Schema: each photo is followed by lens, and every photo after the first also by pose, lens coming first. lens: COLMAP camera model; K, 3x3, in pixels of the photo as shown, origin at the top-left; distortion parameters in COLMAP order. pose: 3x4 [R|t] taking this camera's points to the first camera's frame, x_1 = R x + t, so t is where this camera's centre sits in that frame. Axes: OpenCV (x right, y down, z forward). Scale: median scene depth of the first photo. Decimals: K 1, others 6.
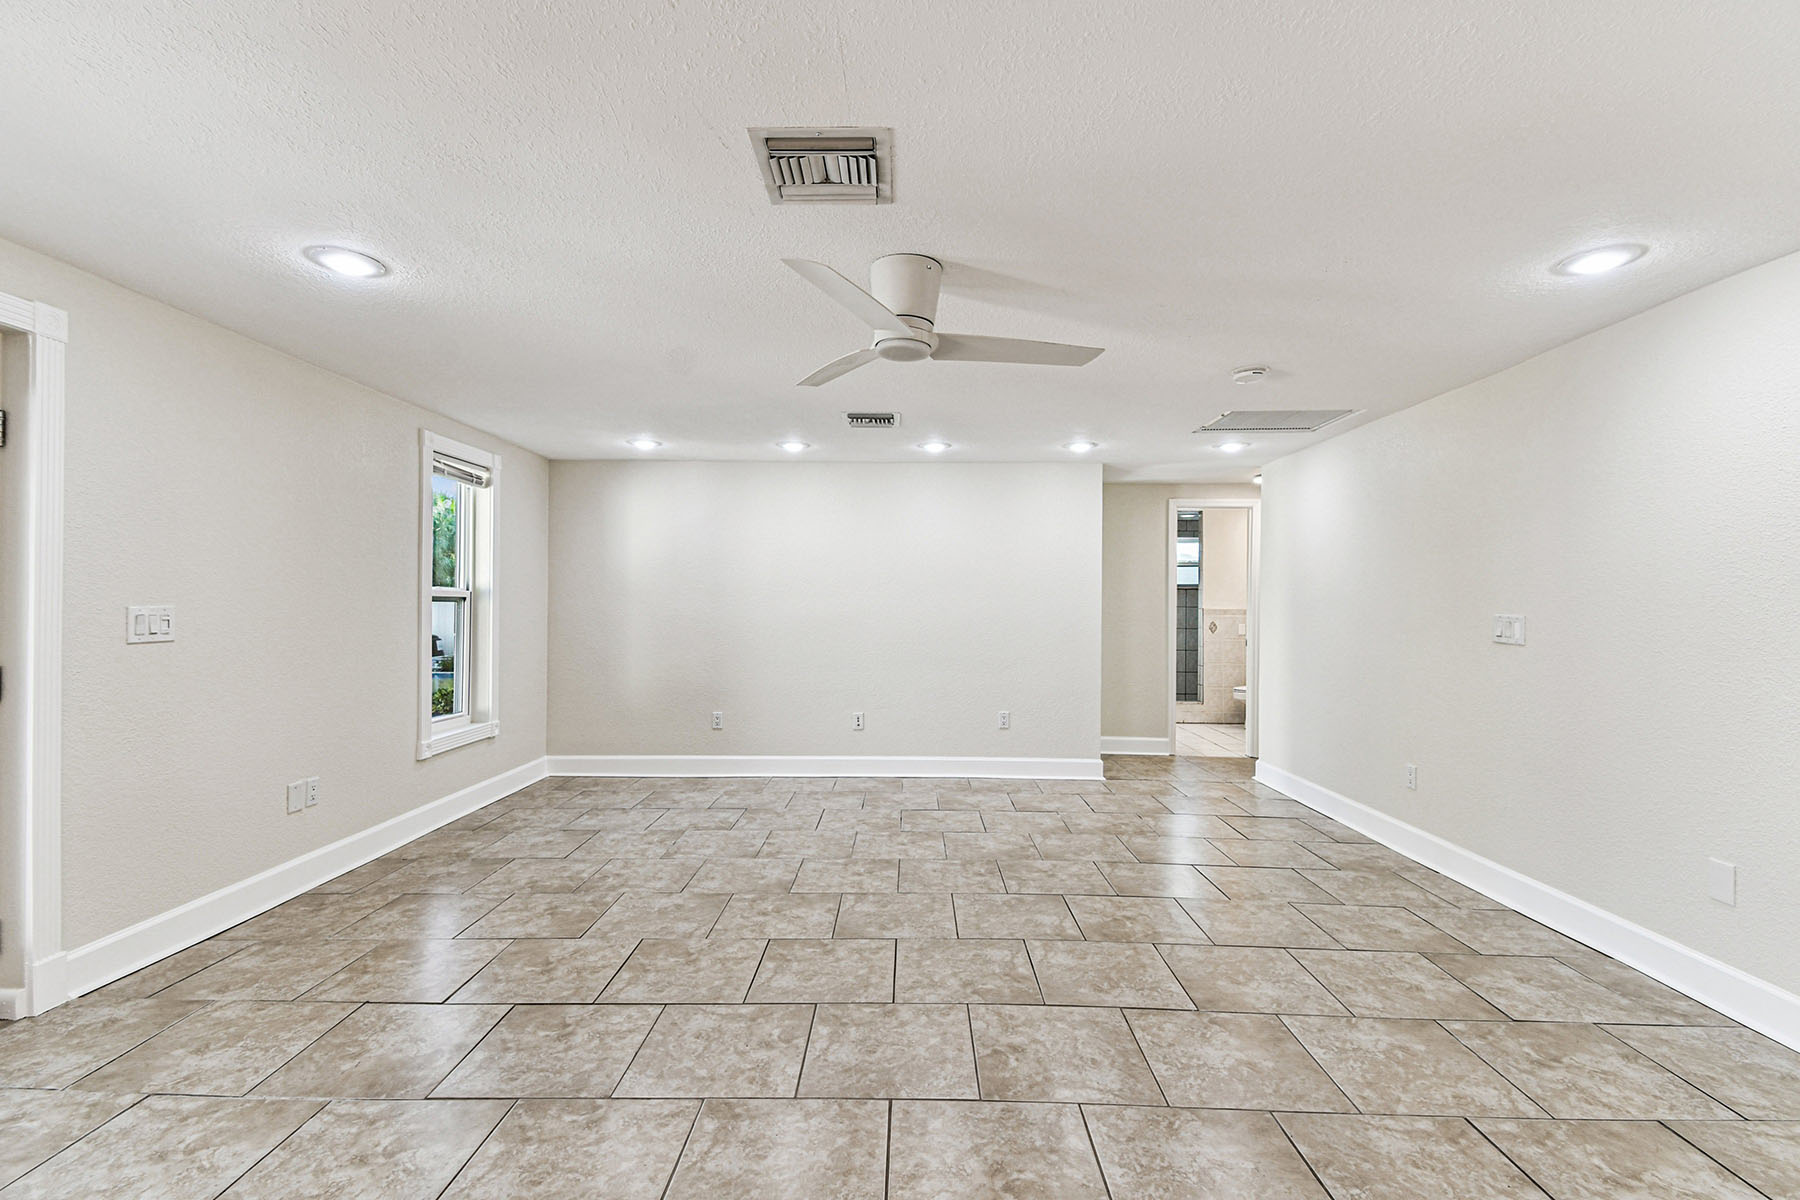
lens RADIAL K [[796.2, 0, 897.0], [0, 796.2, 596.5], [0, 0, 1]] dist [0.053615, -0.028295]
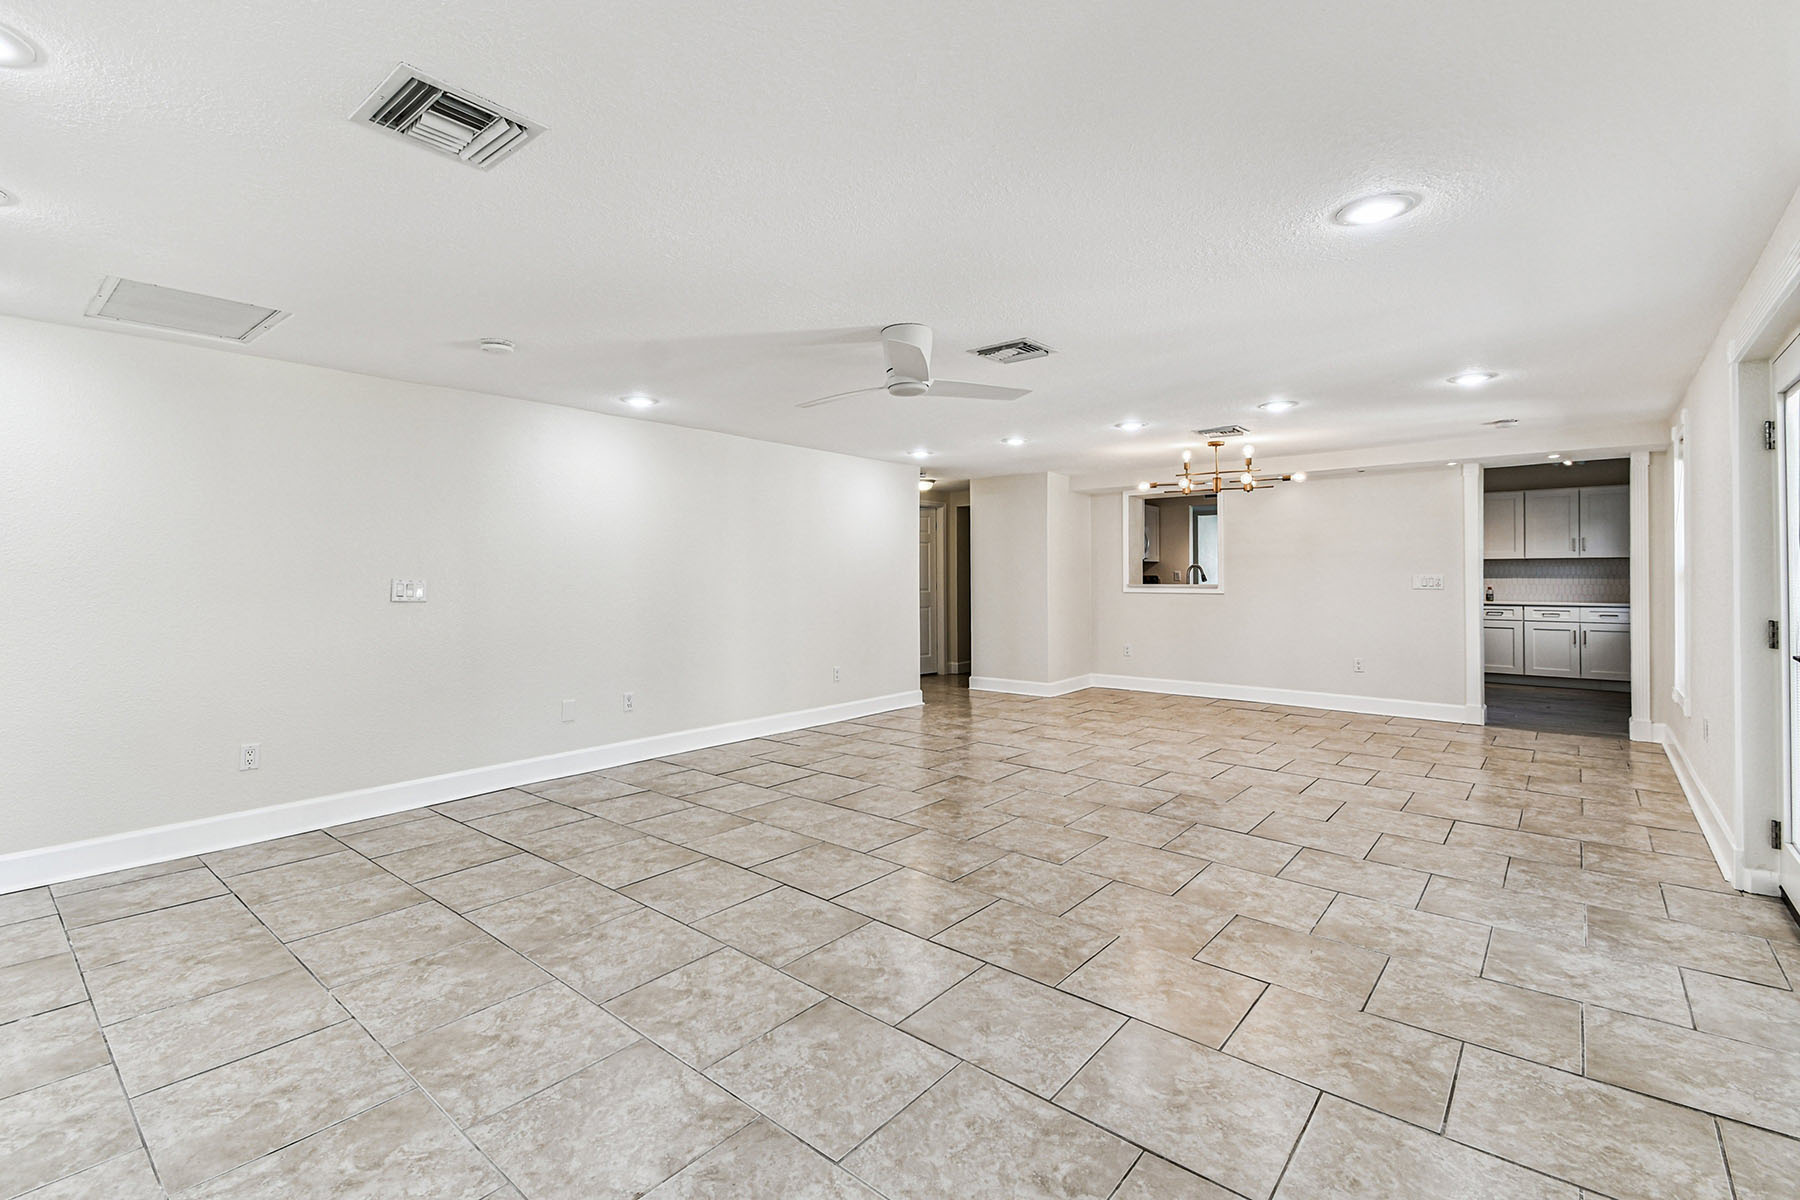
lens RADIAL K [[804.3, 0, 896.1], [0, 804.3, 579.0], [0, 0, 1]] dist [0.038574, -0.020230]
pose [[-0.783465, -0.007693, 0.621388, -0.629075], [-0.007382, 0.999968, 0.003072, 0.018962], [-0.621392, -0.002180, -0.783497, 1.578681]]
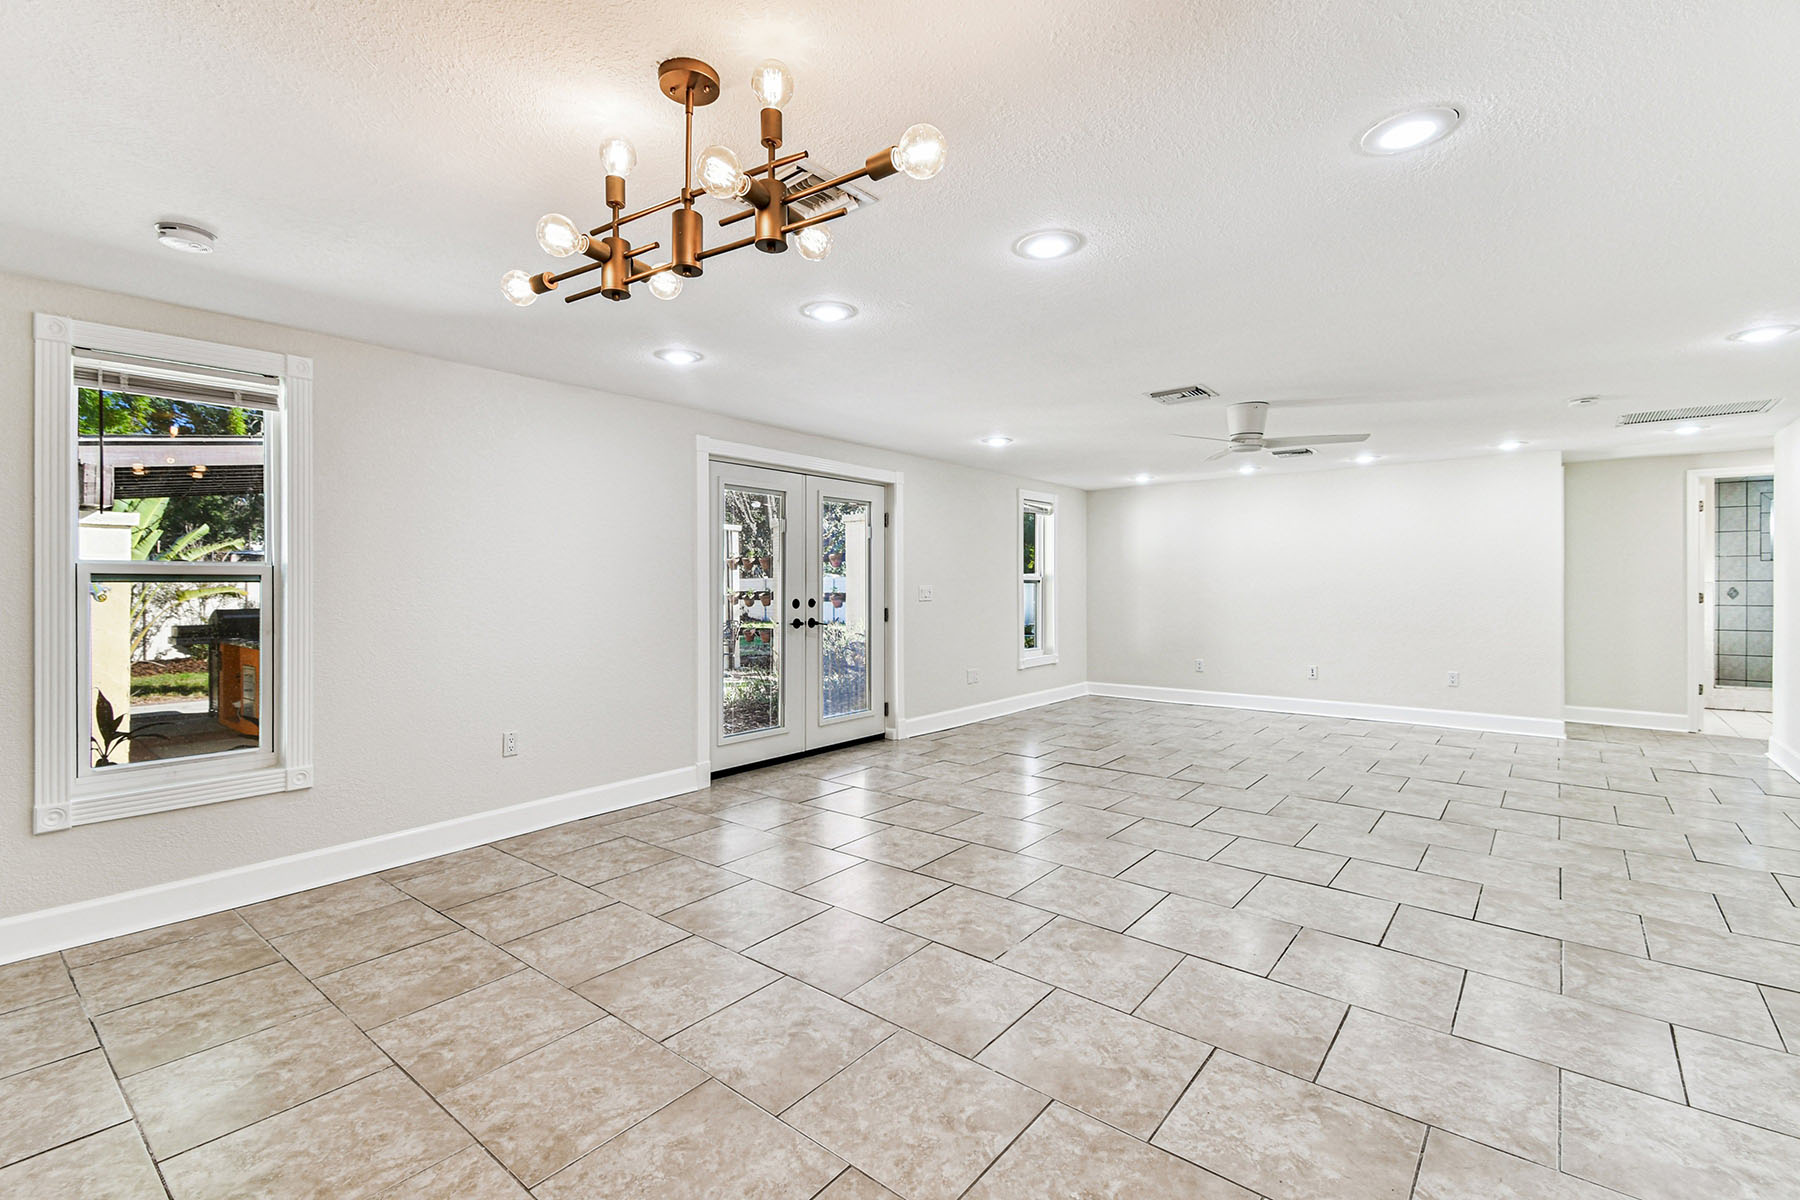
lens RADIAL K [[796.2, 0, 897.0], [0, 796.2, 596.5], [0, 0, 1]] dist [0.053615, -0.028295]
pose [[0.788347, 0.000545, -0.615231, 0.264242], [0.014263, 0.999715, 0.019162, -0.001366], [0.615066, -0.023882, 0.788114, -0.514679]]
